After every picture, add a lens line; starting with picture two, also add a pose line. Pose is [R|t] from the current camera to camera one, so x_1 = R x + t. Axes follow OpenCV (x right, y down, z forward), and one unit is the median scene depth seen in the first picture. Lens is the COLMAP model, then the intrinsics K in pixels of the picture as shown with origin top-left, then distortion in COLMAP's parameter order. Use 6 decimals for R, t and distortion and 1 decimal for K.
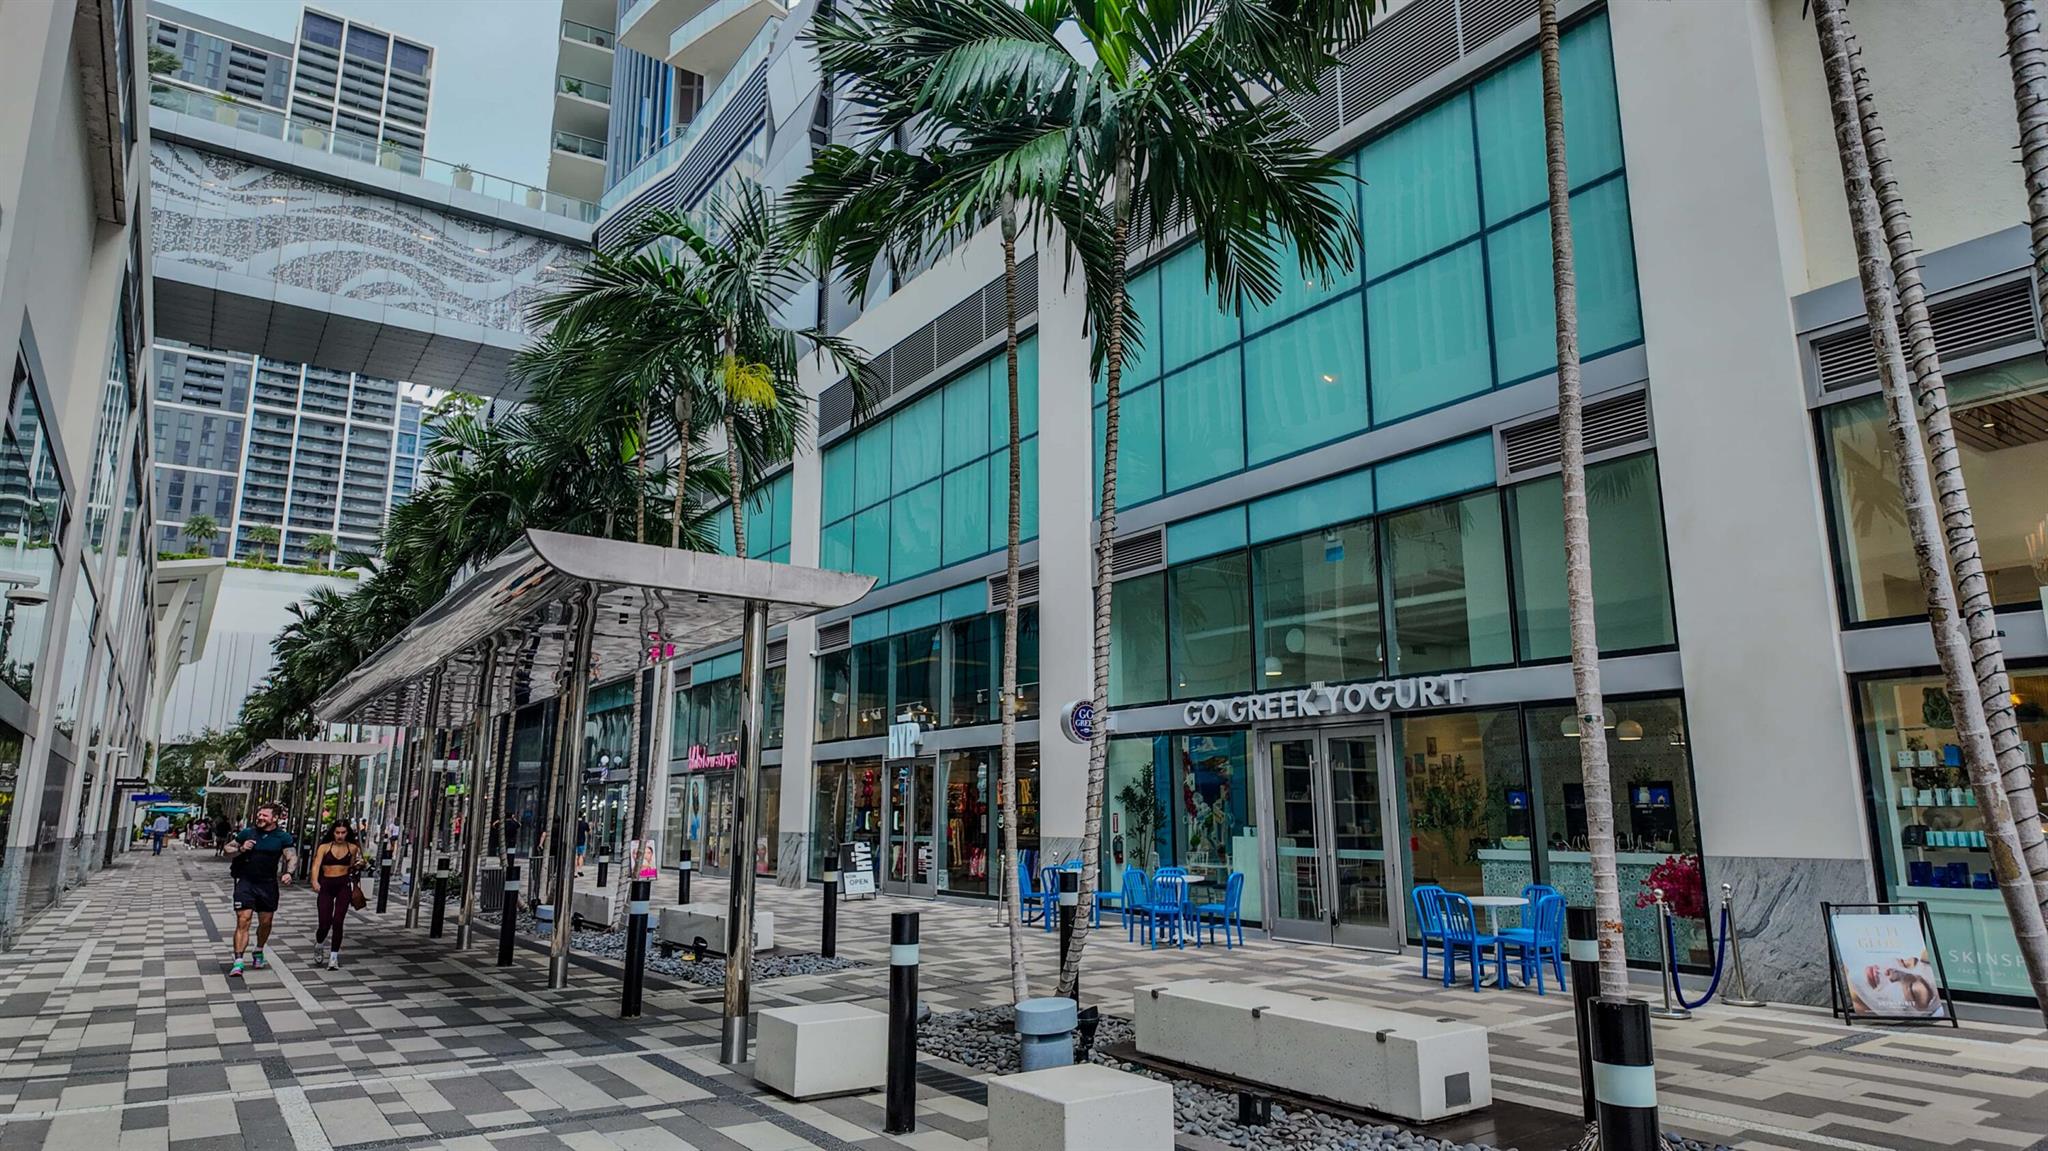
lens RADIAL K [[1177.9, 0, 1025.1], [0, 1177.9, 583.6], [0, 0, 1]] dist [0.028410, -0.000949]
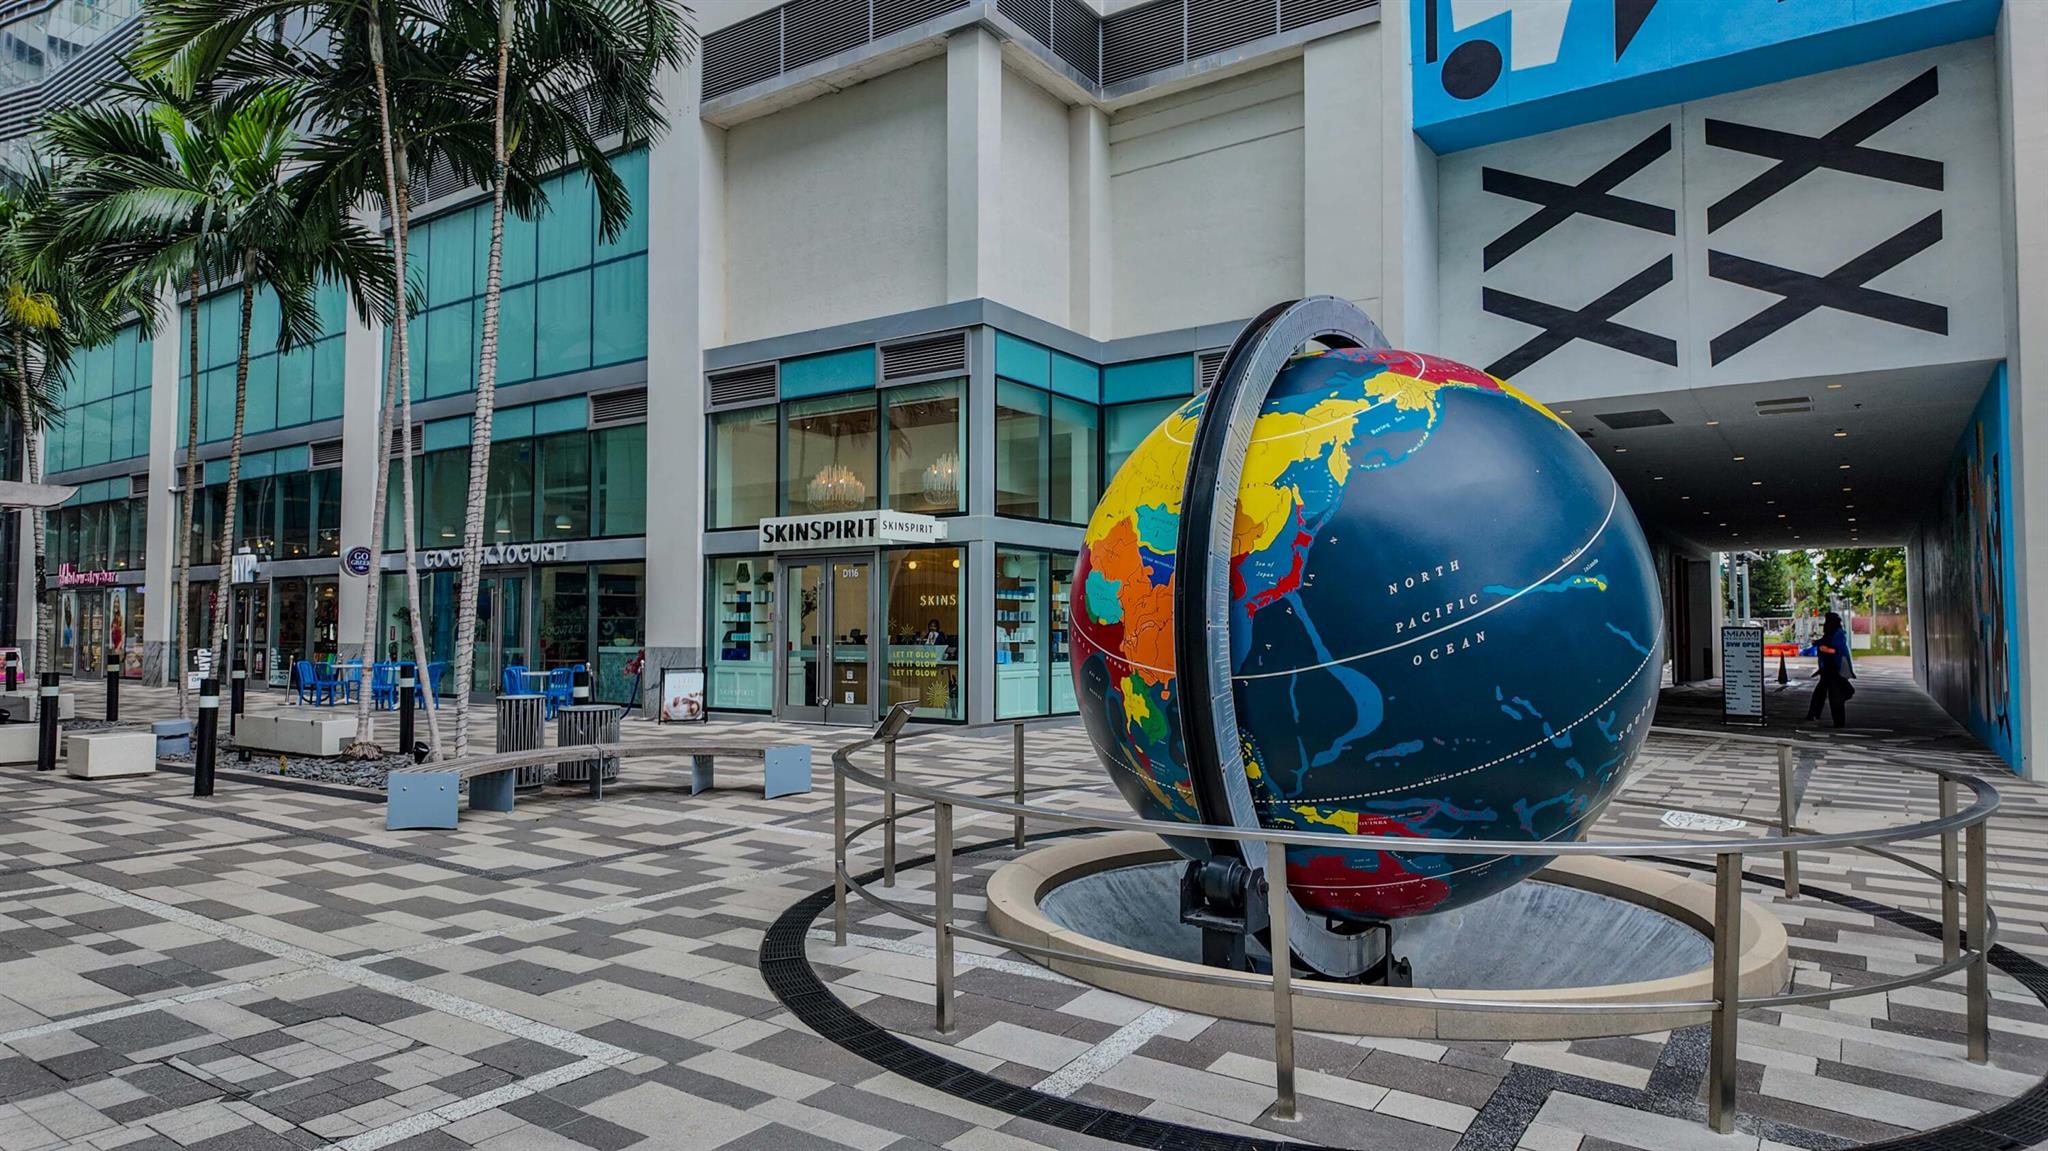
lens RADIAL K [[1177.9, 0, 1025.1], [0, 1177.9, 583.6], [0, 0, 1]] dist [0.028410, -0.000949]
pose [[0.939044, 0.019485, 0.343244, 0.308436], [-0.071237, 0.987752, 0.138818, -0.107063], [-0.336335, -0.154808, 0.928931, -0.572201]]
